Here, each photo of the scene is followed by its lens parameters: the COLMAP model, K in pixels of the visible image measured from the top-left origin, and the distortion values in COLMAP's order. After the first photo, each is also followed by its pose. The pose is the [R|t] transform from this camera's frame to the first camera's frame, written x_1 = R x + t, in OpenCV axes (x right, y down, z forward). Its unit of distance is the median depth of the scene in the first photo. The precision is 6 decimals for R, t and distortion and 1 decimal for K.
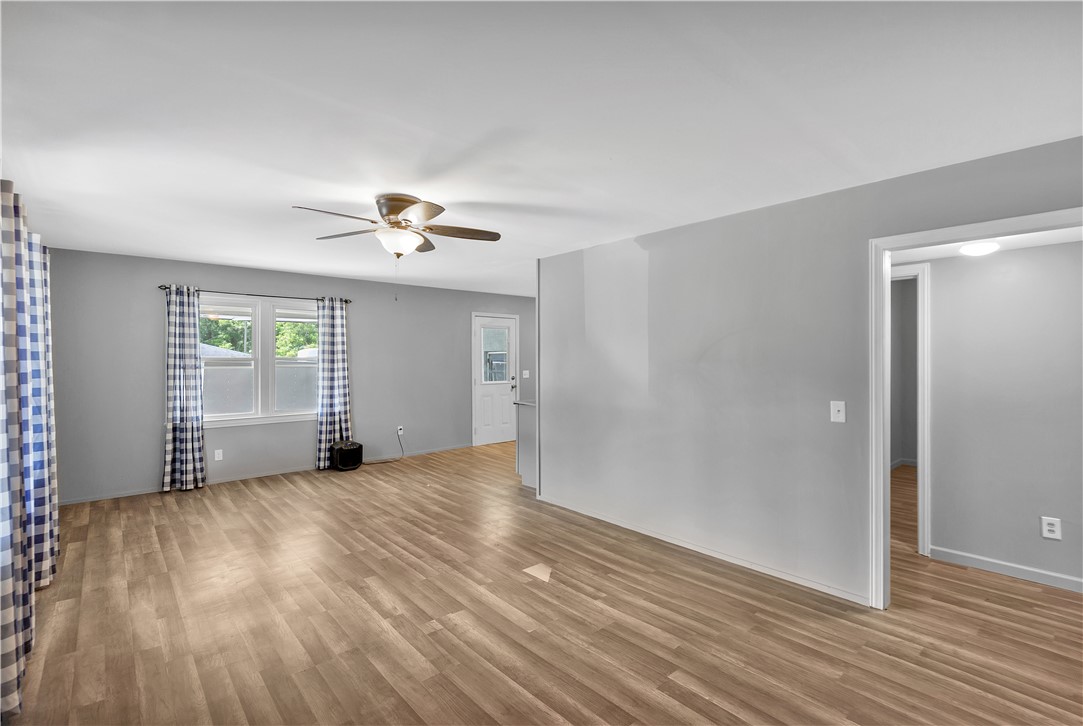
lens RADIAL K [[506.2, 0, 543.3], [0, 506.2, 355.5], [0, 0, 1]] dist [-0.000087, -0.000041]
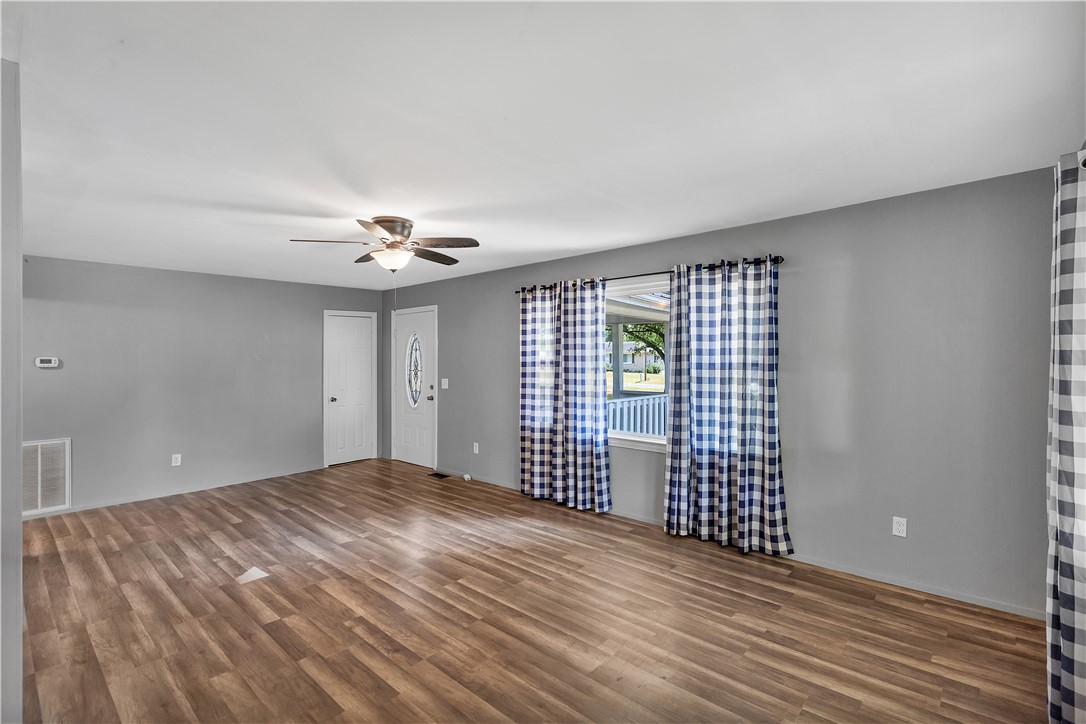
lens RADIAL K [[495.1, 0, 550.7], [0, 495.1, 360.5], [0, 0, 1]] dist [0.003277, 0.000887]
pose [[-0.991480, 0.005127, -0.130158, -0.463621], [0.004844, 0.999985, 0.002487, -0.000030], [0.130169, 0.001835, -0.991490, 2.026192]]
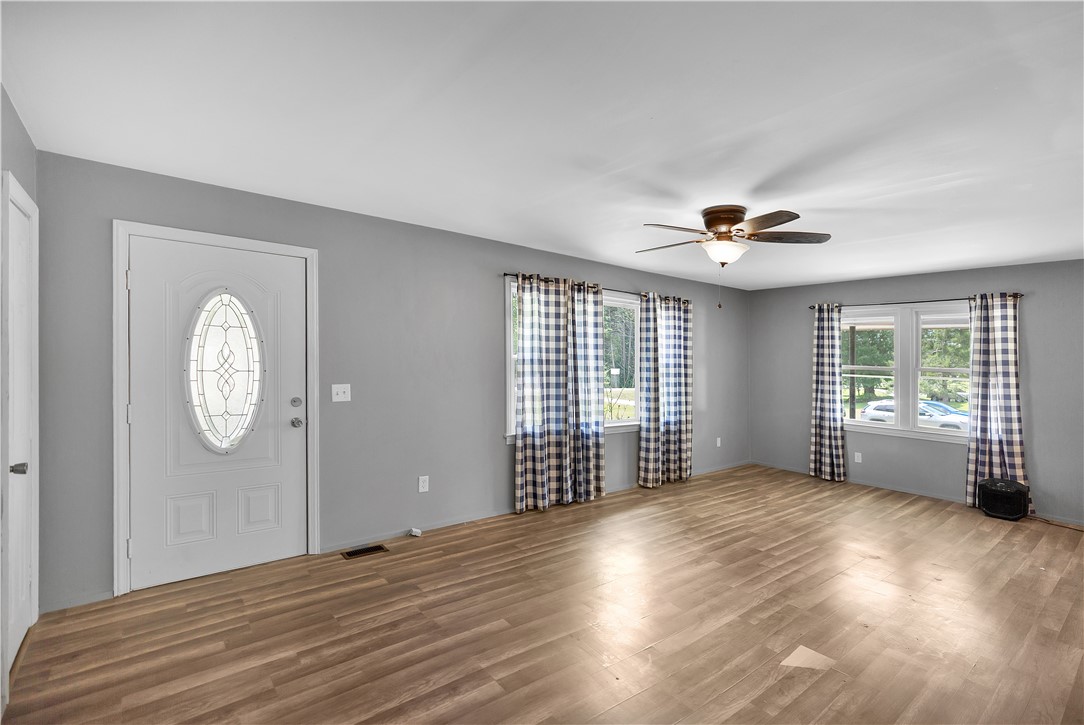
lens RADIAL K [[496.9, 0, 553.3], [0, 496.9, 362.3], [0, 0, 1]] dist [0.002148, -0.000118]
pose [[-0.040878, 0.007421, -0.999137, 0.705453], [-0.024886, 0.999655, 0.008444, 0.004929], [0.998854, 0.025210, -0.040679, 0.645200]]
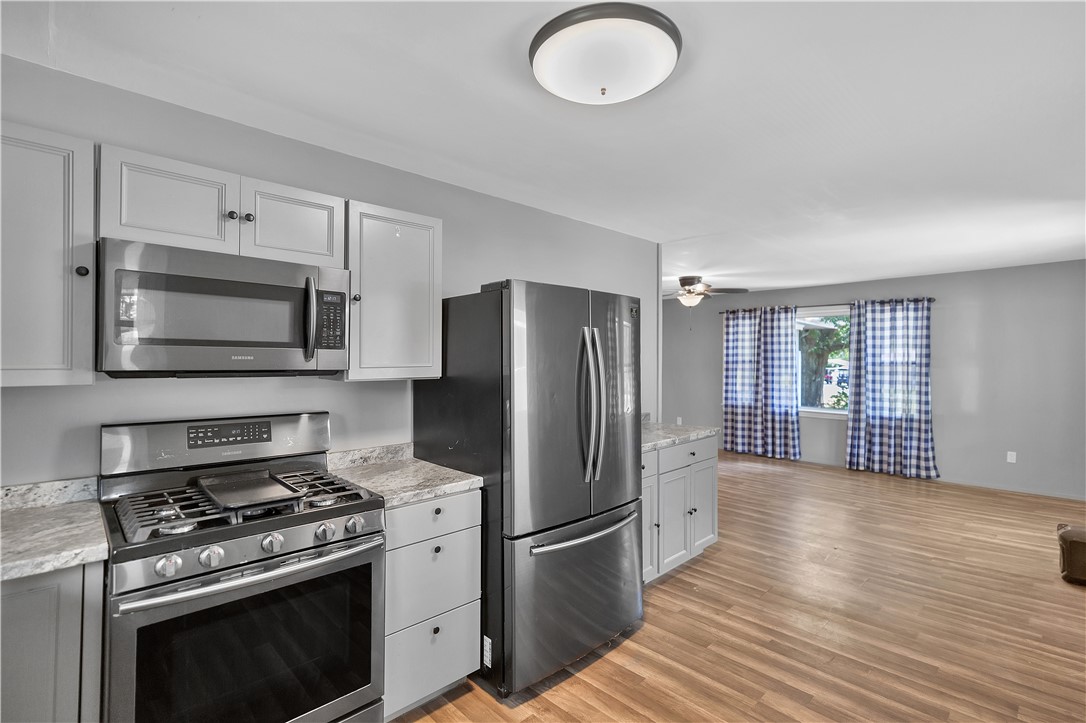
lens RADIAL K [[497.8, 0, 554.3], [0, 497.8, 361.3], [0, 0, 1]] dist [0.002148, -0.000118]
pose [[-0.998591, -0.003819, -0.052937, 0.314514], [-0.004033, 0.999984, 0.003928, 0.004366], [0.052921, 0.004136, -0.998590, 2.706207]]
